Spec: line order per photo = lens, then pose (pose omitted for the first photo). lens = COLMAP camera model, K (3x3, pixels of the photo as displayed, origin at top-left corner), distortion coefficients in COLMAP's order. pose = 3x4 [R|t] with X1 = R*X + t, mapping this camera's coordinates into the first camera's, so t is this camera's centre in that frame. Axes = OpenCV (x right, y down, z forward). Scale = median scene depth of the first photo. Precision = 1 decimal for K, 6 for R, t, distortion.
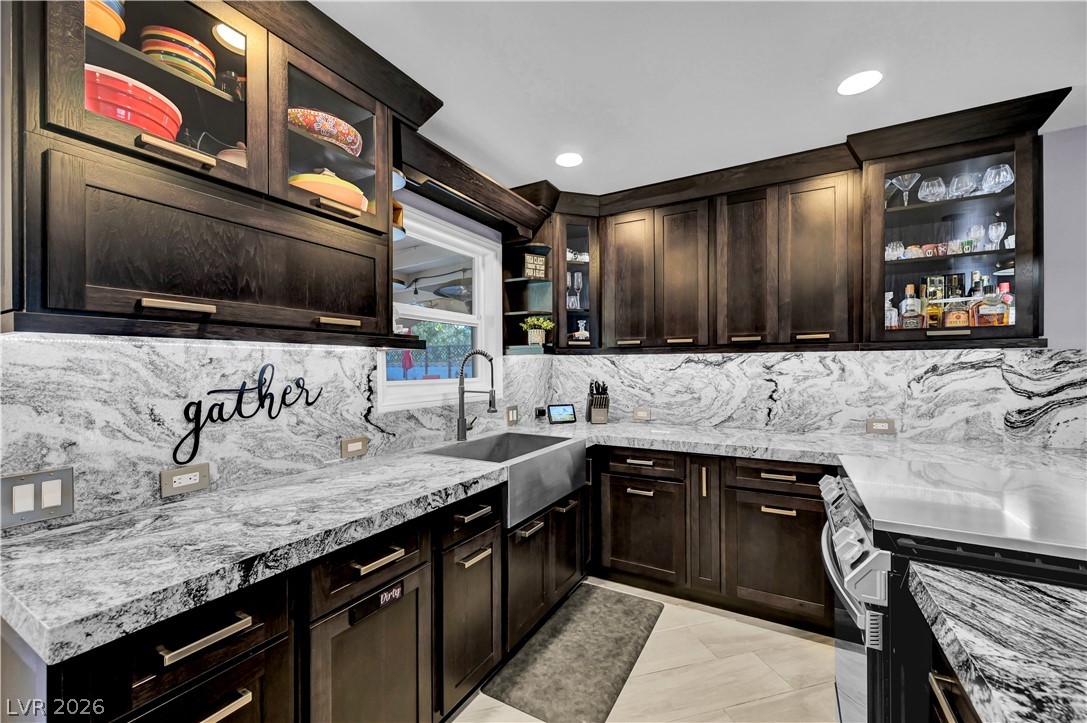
lens RADIAL K [[432.5, 0, 544.3], [0, 432.5, 363.4], [0, 0, 1]] dist [-0.001341, -0.000174]
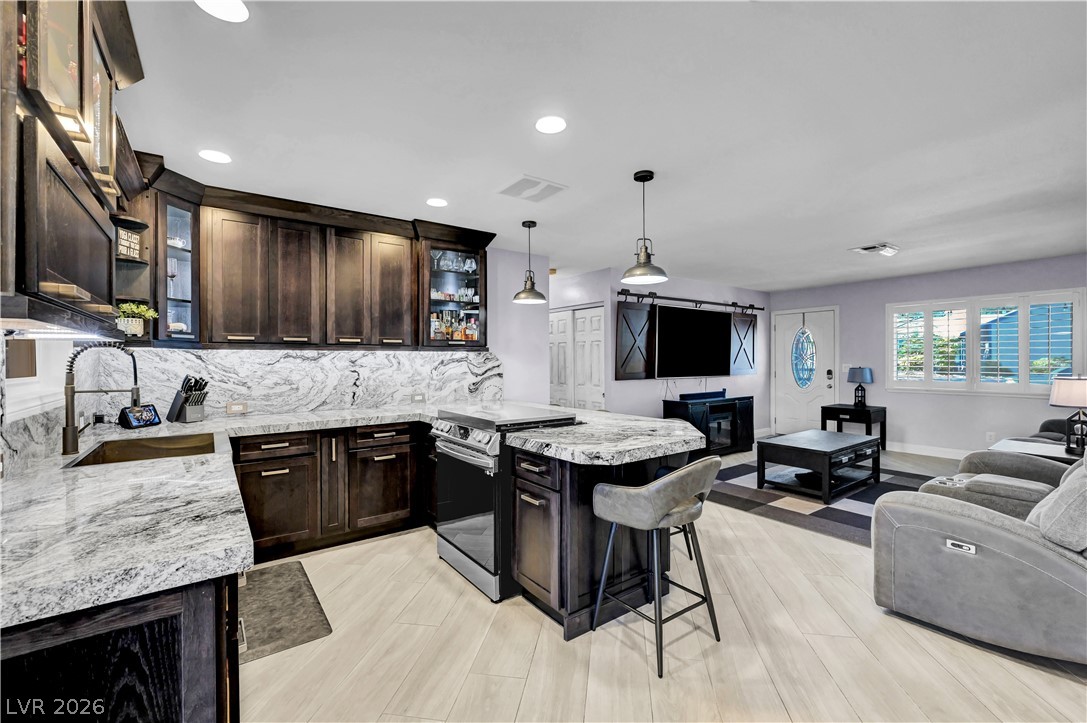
lens RADIAL K [[459.2, 0, 547.5], [0, 459.2, 360.3], [0, 0, 1]] dist [-0.002767, -0.000279]
pose [[0.406836, 0.000638, 0.913501, -0.676899], [-0.003108, 0.999995, 0.000685, 0.002381], [-0.913496, -0.003118, 0.406836, -0.160579]]
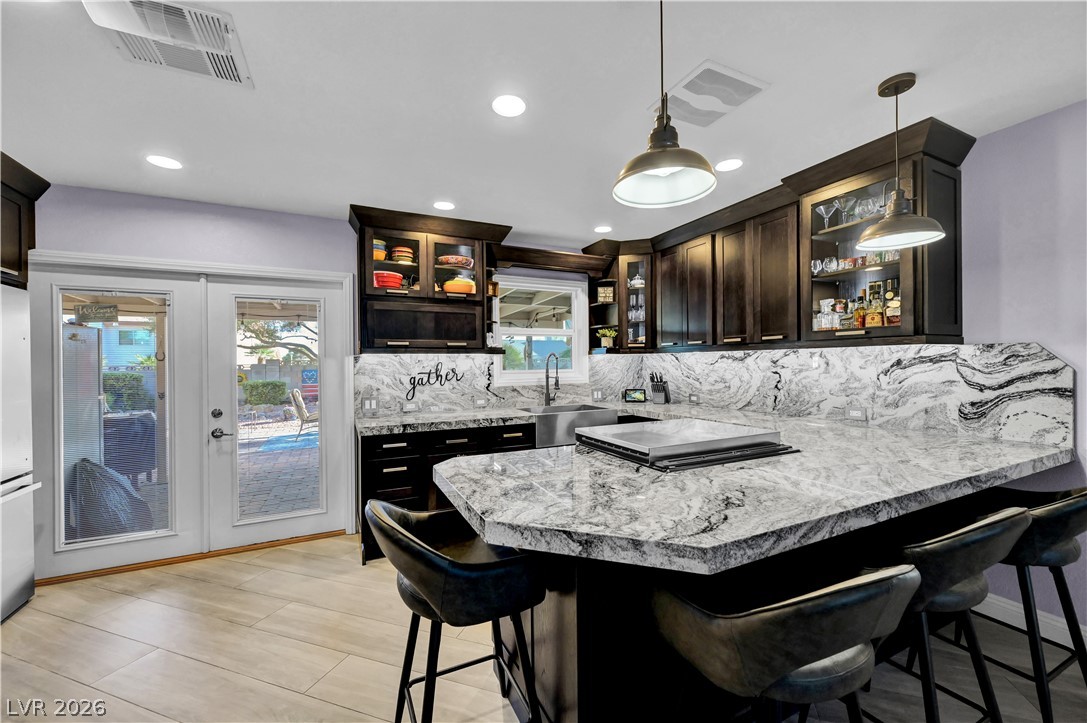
lens RADIAL K [[423.4, 0, 543.5], [0, 423.4, 361.5], [0, 0, 1]] dist [-0.001544, -0.000085]
pose [[0.822622, -0.005893, -0.568558, 0.835953], [0.010688, 0.999930, 0.005100, -0.006172], [0.568488, -0.010272, 0.822628, -0.424062]]
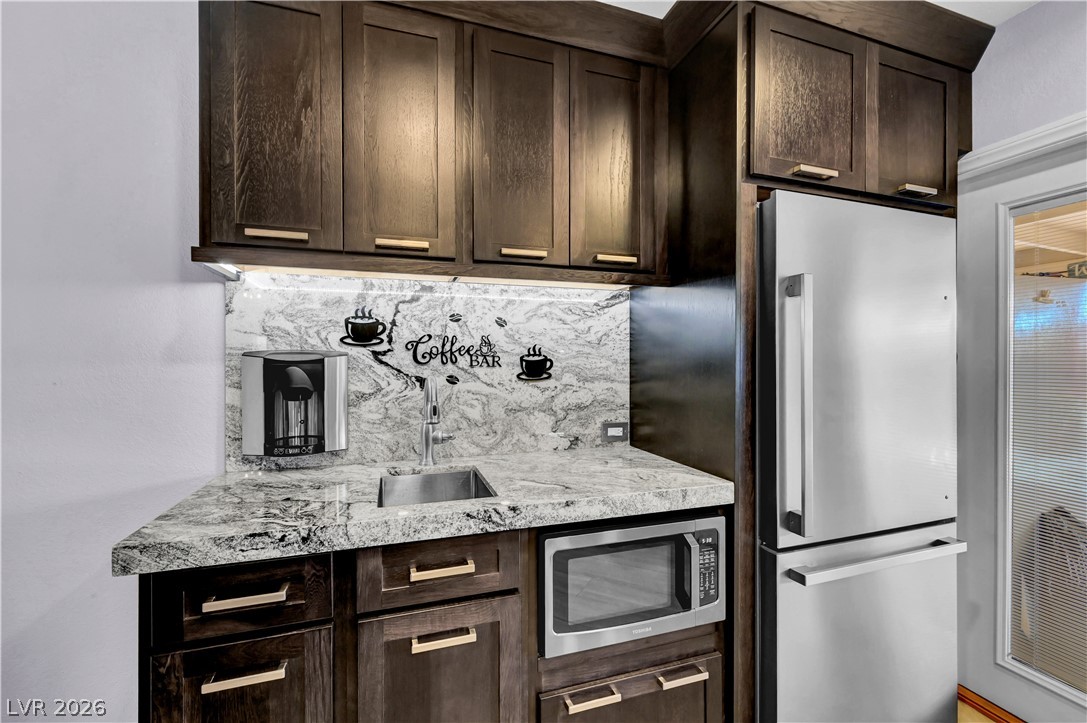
lens RADIAL K [[464.3, 0, 546.8], [0, 464.3, 363.8], [0, 0, 1]] dist [-0.001124, -0.000242]
pose [[-0.667879, 0.008850, -0.744217, 0.041840], [0.010379, 0.999943, 0.002576, 0.022407], [0.744197, -0.006004, -0.667933, -0.263474]]
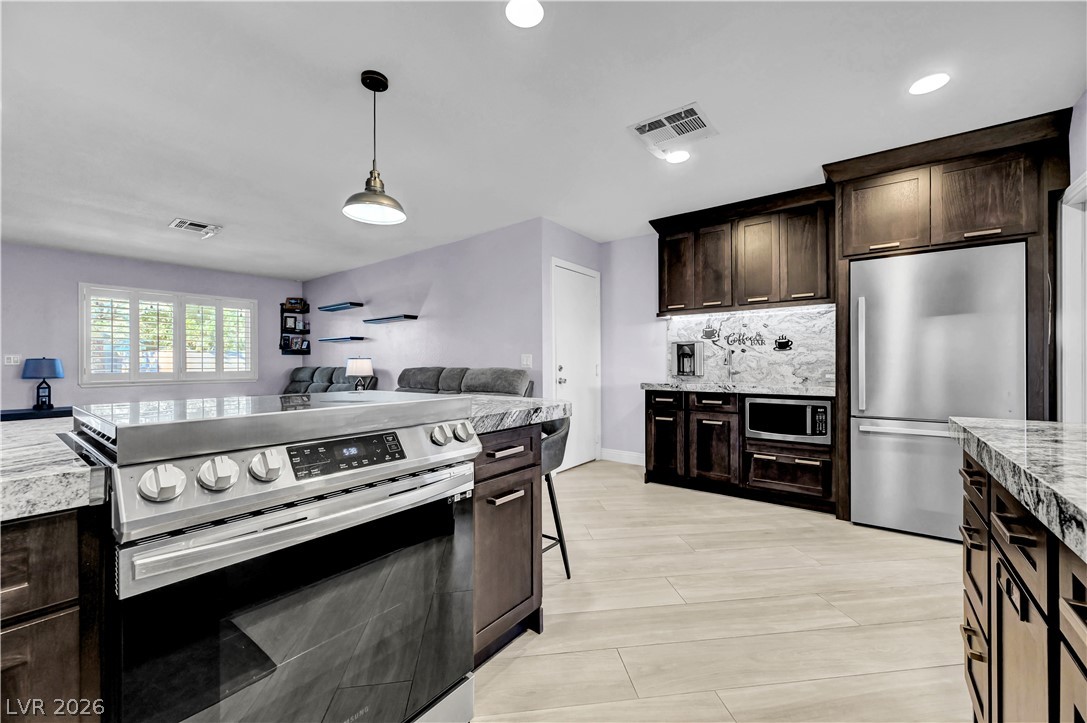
lens RADIAL K [[425.2, 0, 546.0], [0, 425.2, 362.5], [0, 0, 1]] dist [-0.000730, -0.000126]
pose [[-0.990526, 0.009788, 0.136978, 0.144434], [0.008414, 0.999908, -0.010612, 0.115787], [-0.137069, -0.009358, -0.990517, 1.029720]]
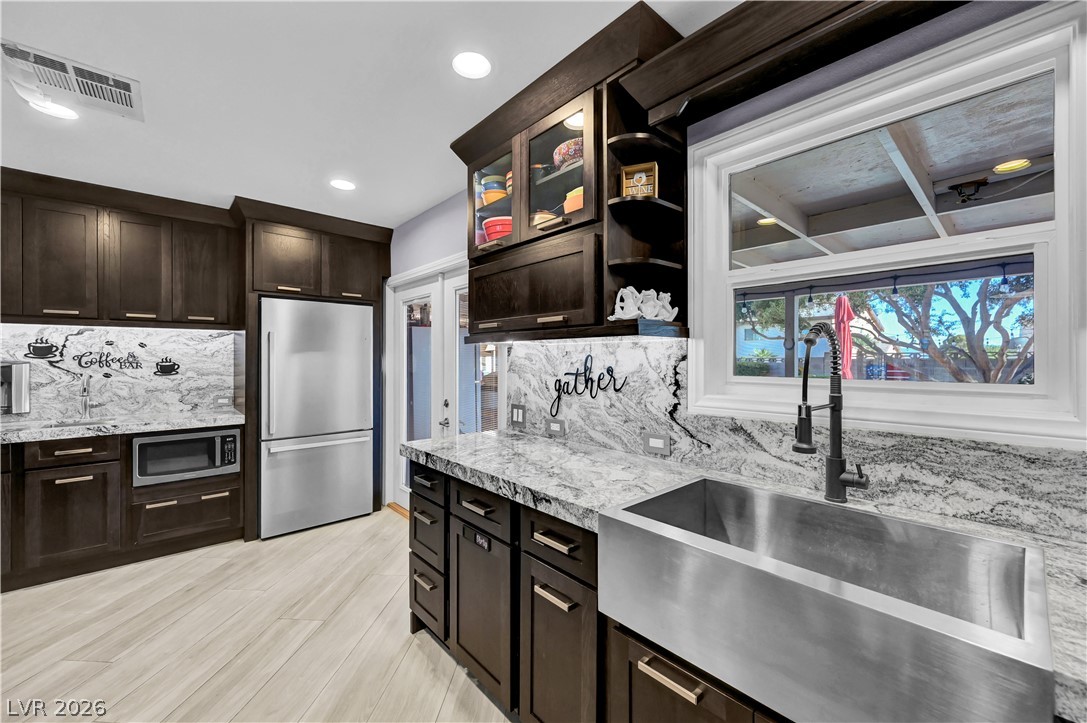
lens RADIAL K [[432.5, 0, 544.3], [0, 432.5, 363.4], [0, 0, 1]] dist [-0.001341, -0.000174]
pose [[-0.321907, 0.014592, -0.946659, 0.452481], [0.009887, 0.999879, 0.012051, 0.007255], [0.946720, -0.005480, -0.322012, 0.942446]]
